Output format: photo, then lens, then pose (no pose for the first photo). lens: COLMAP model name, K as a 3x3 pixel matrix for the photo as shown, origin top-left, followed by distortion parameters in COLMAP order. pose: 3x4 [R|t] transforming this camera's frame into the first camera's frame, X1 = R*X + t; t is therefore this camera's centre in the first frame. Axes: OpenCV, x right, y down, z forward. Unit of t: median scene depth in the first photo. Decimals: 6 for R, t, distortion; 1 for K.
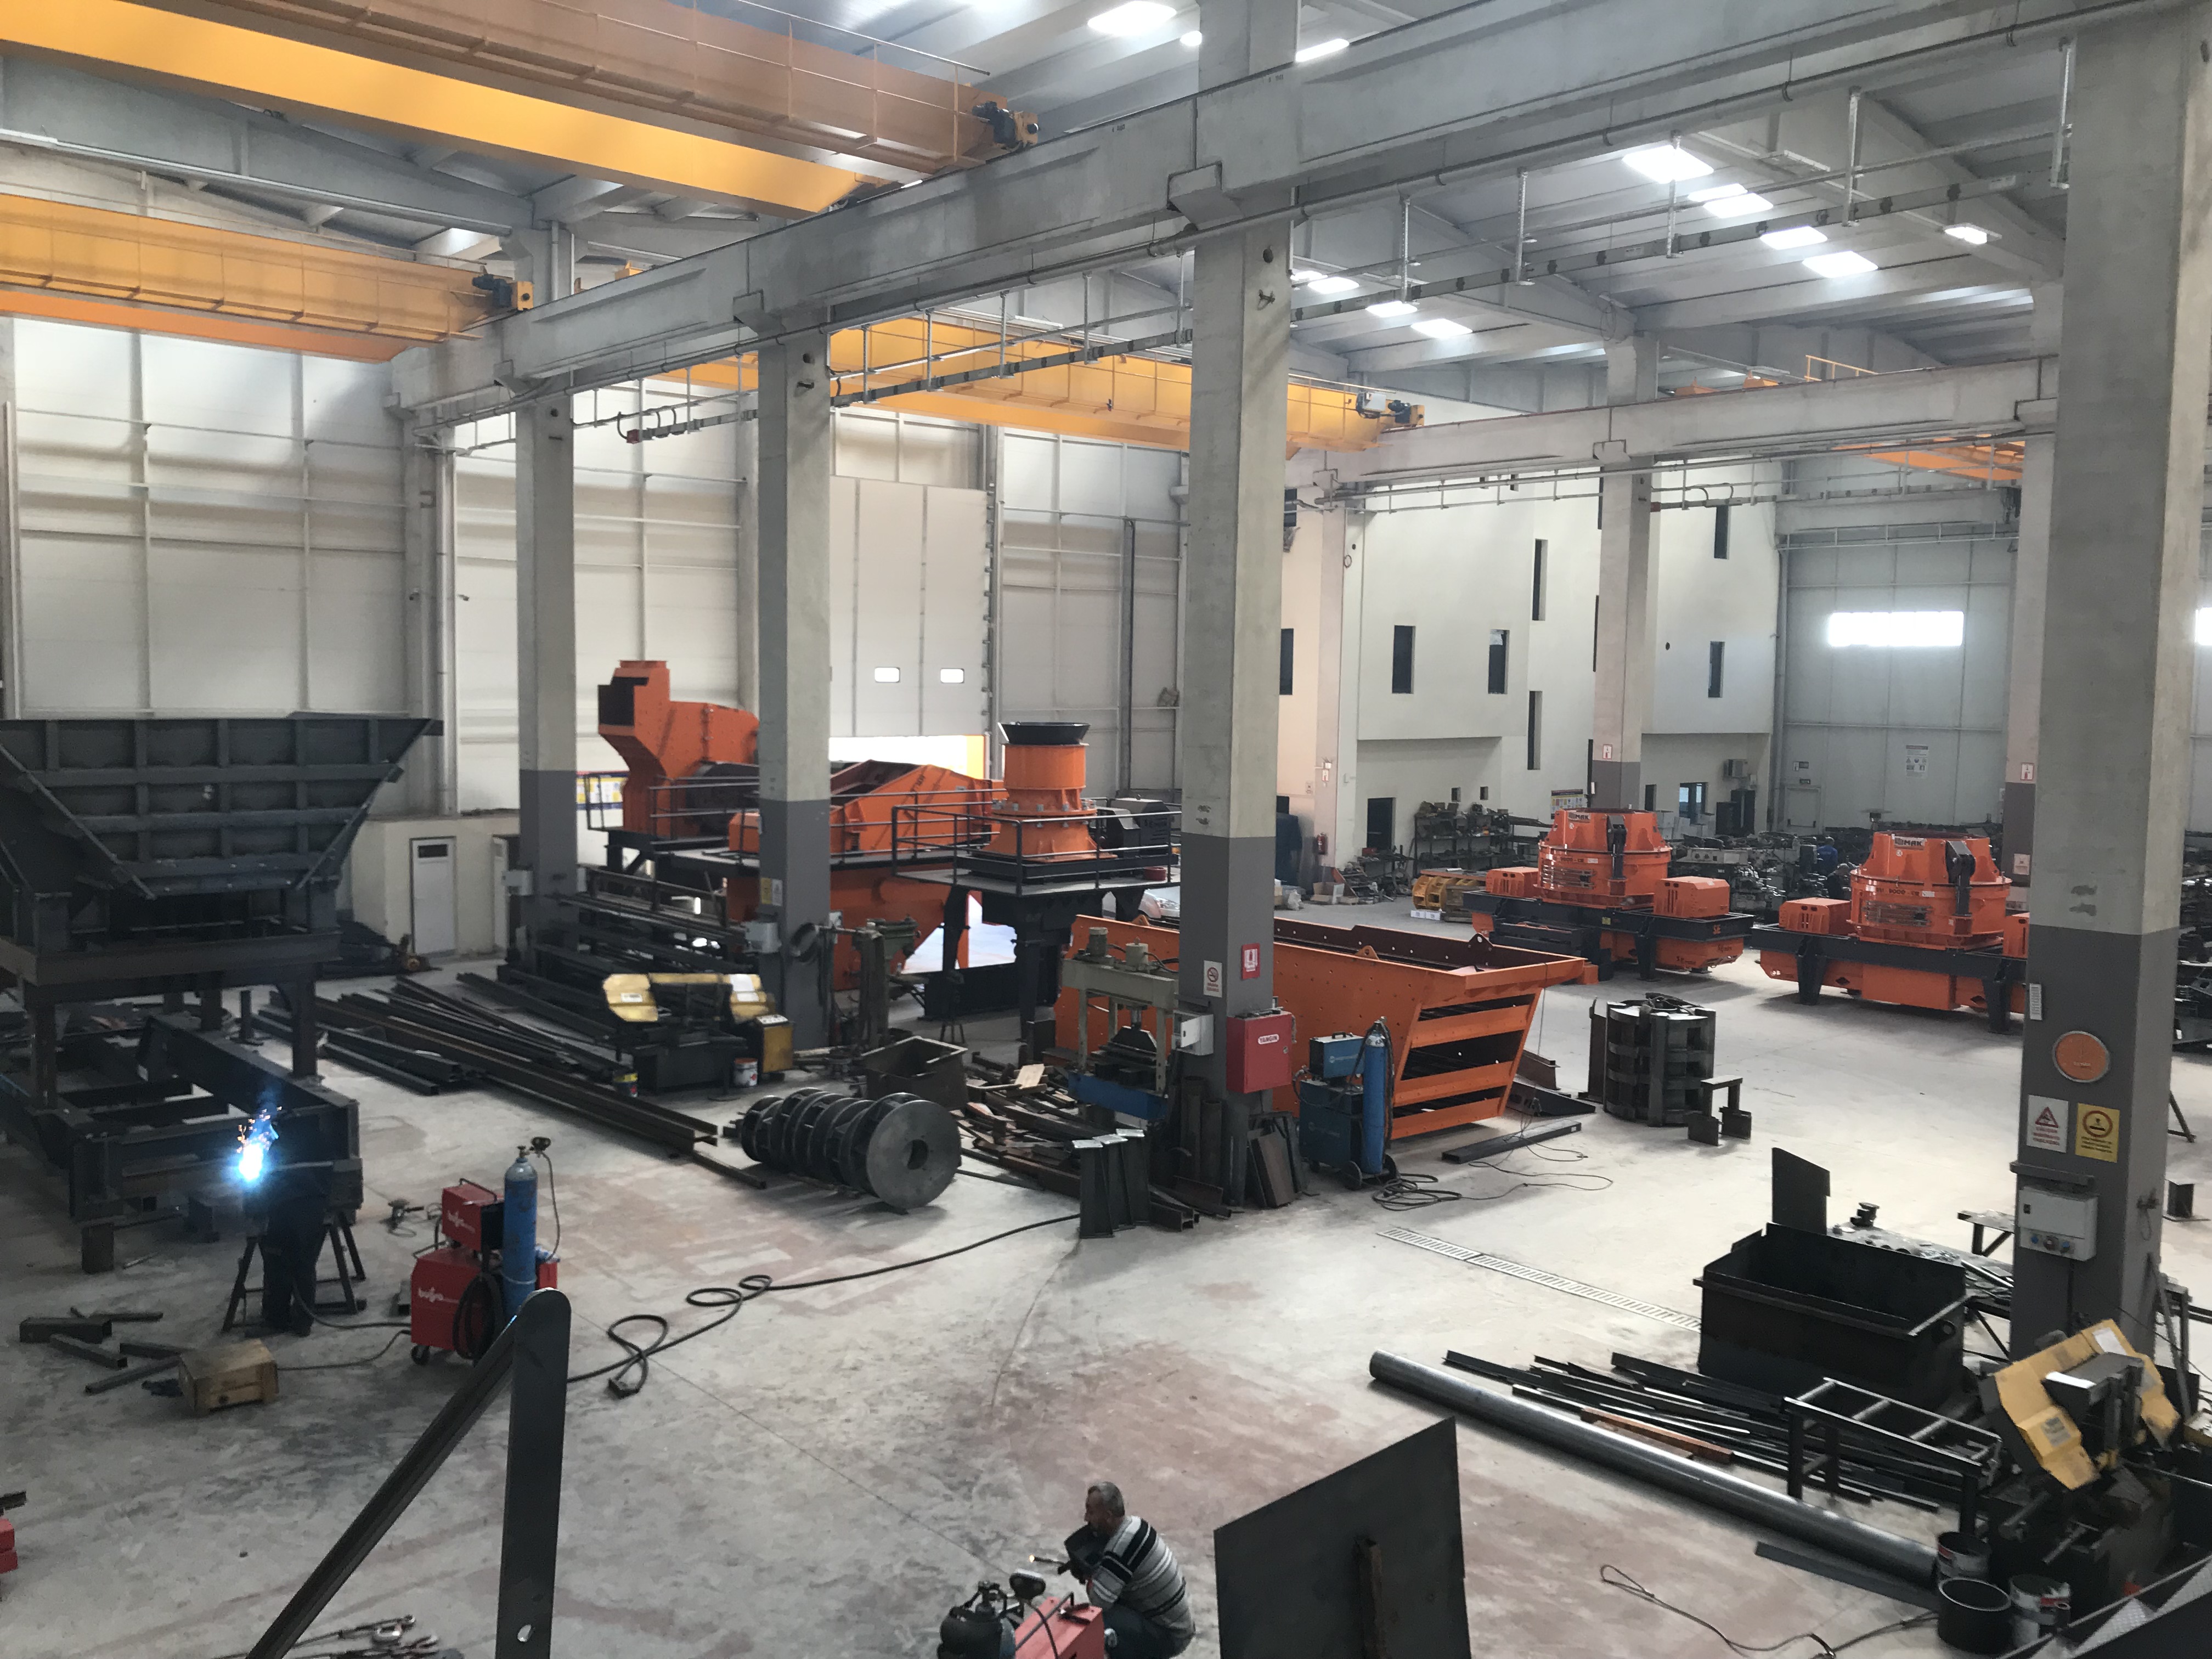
lens RADIAL K [[1854.4, 0, 1106.0], [0, 1854.4, 829.5], [0, 0, 1]] dist [0.092683, -0.002810]
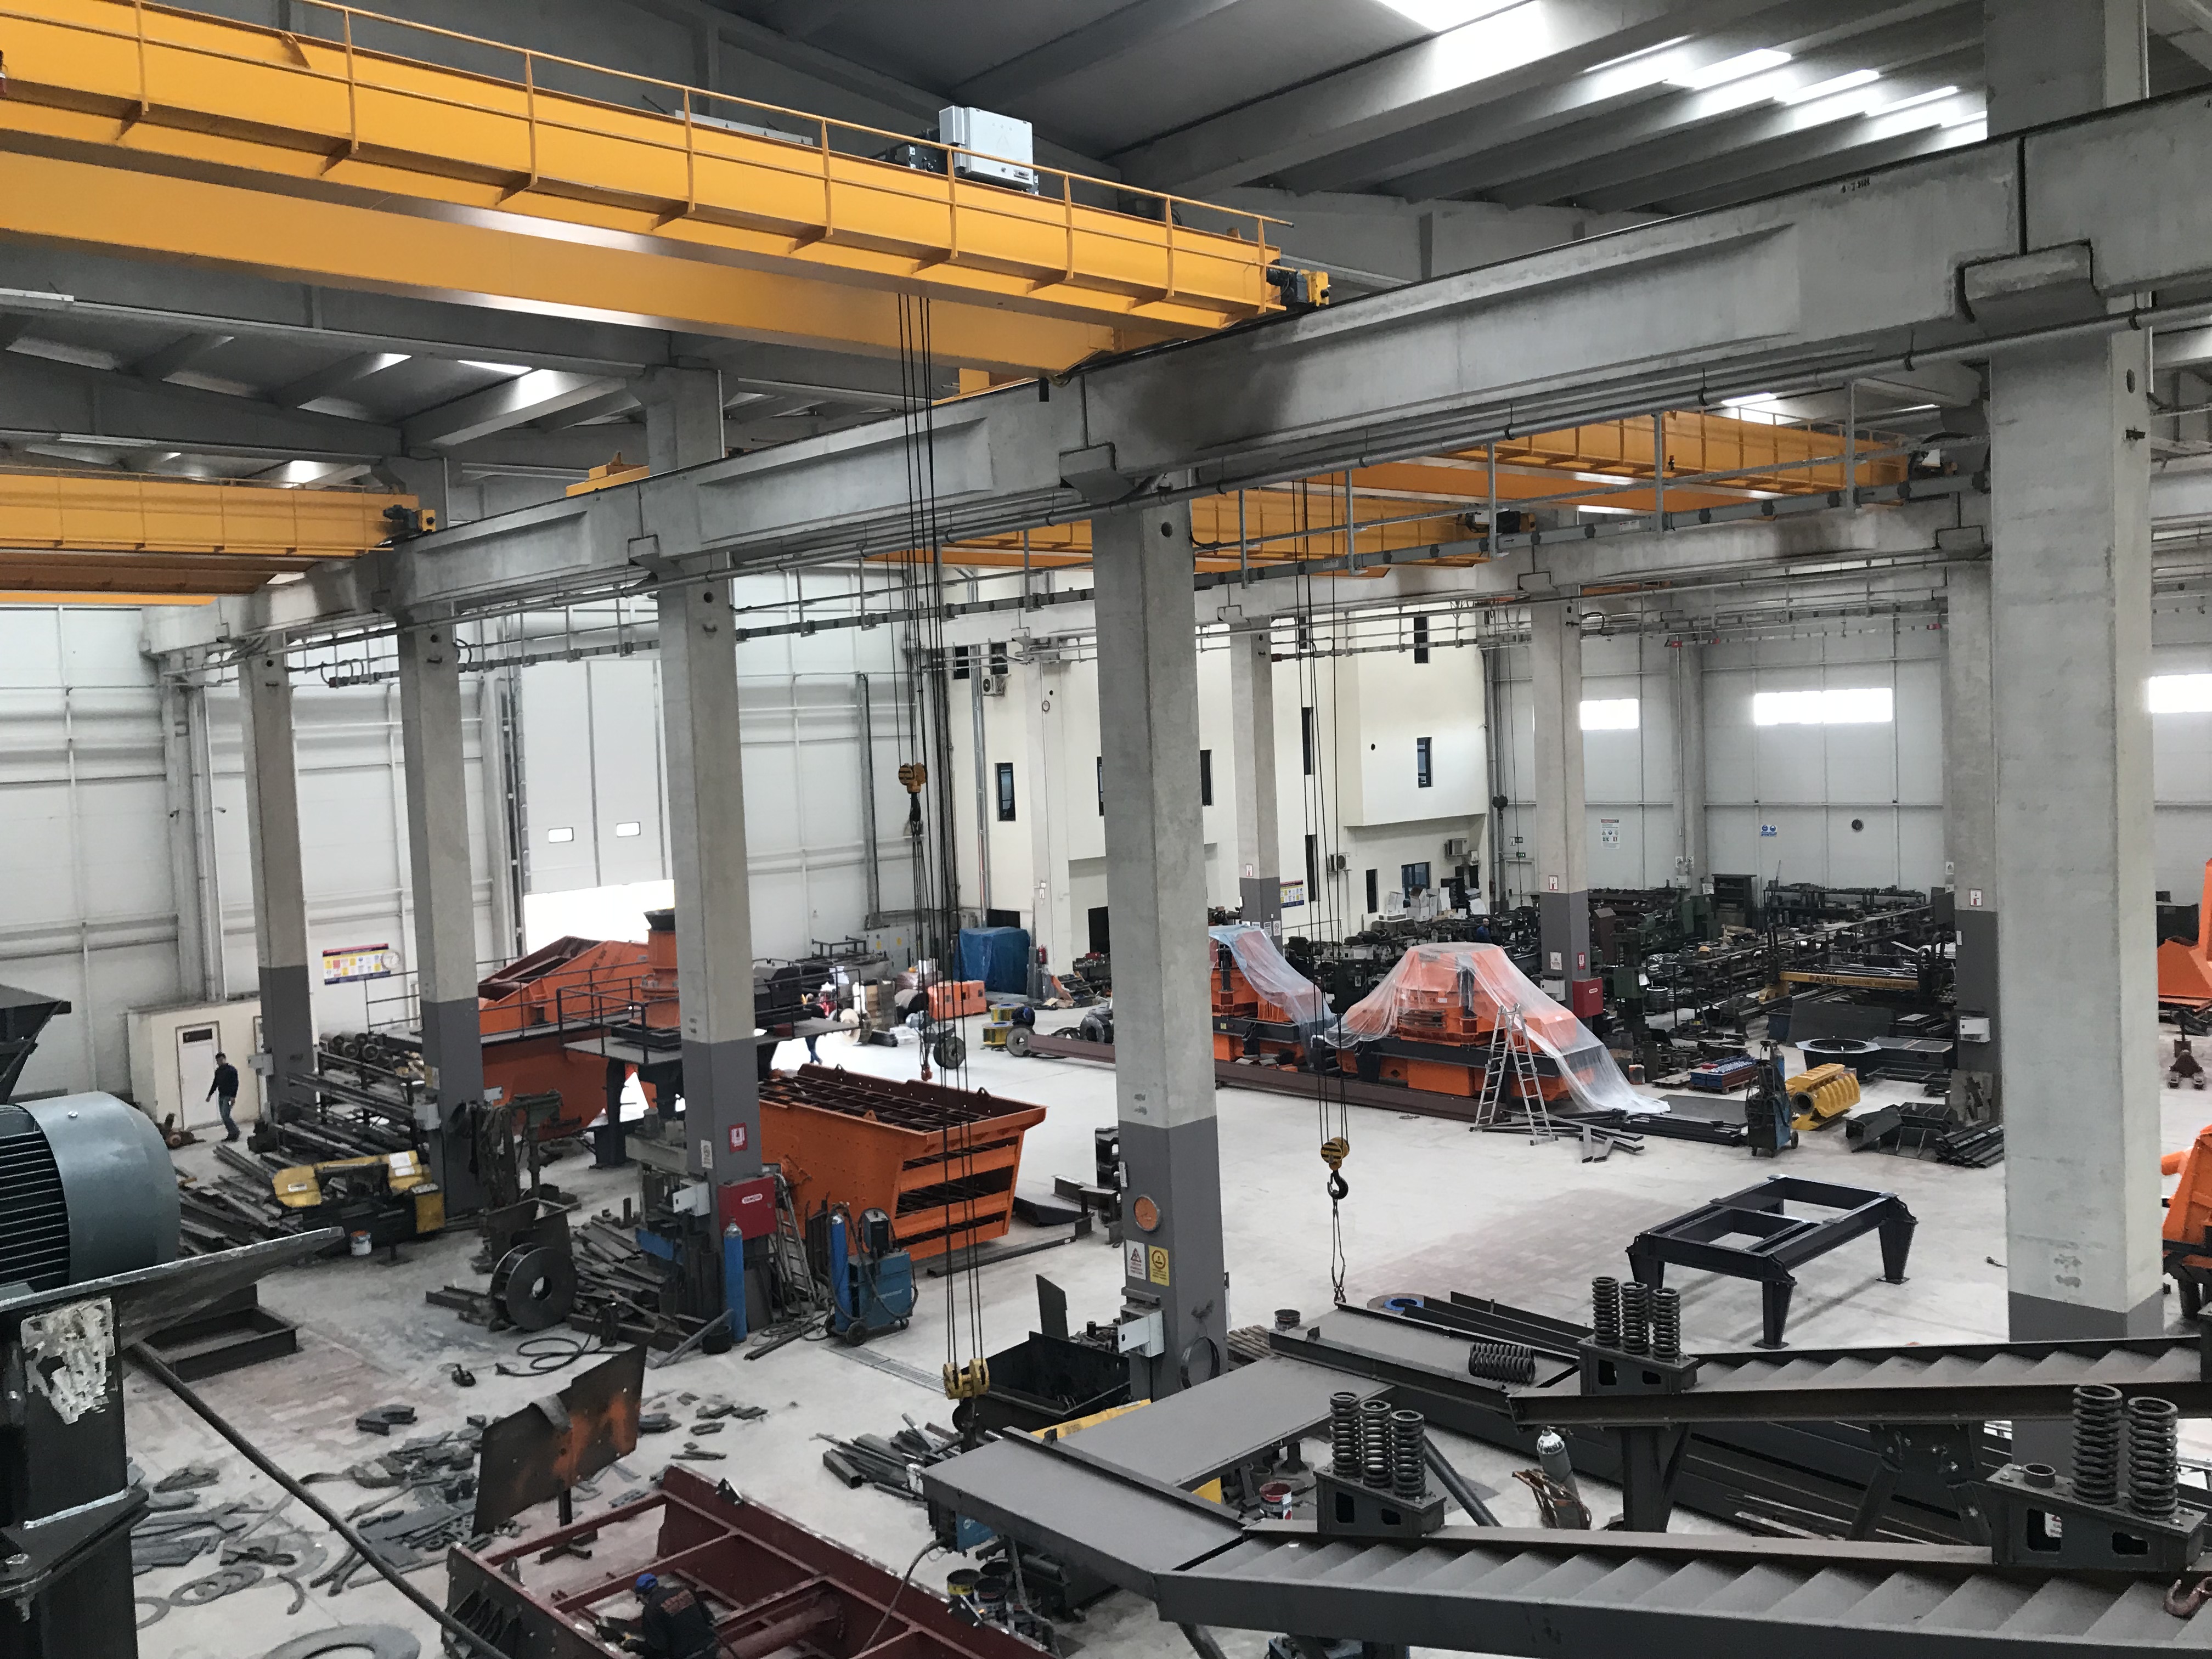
lens RADIAL K [[1835.6, 0, 1106.0], [0, 1835.6, 829.5], [0, 0, 1]] dist [0.096682, 0.001150]
pose [[0.997953, -0.061666, 0.016931, 0.179890], [0.062012, 0.997859, -0.020763, -0.055089], [-0.015614, 0.021771, 0.999641, -0.156038]]
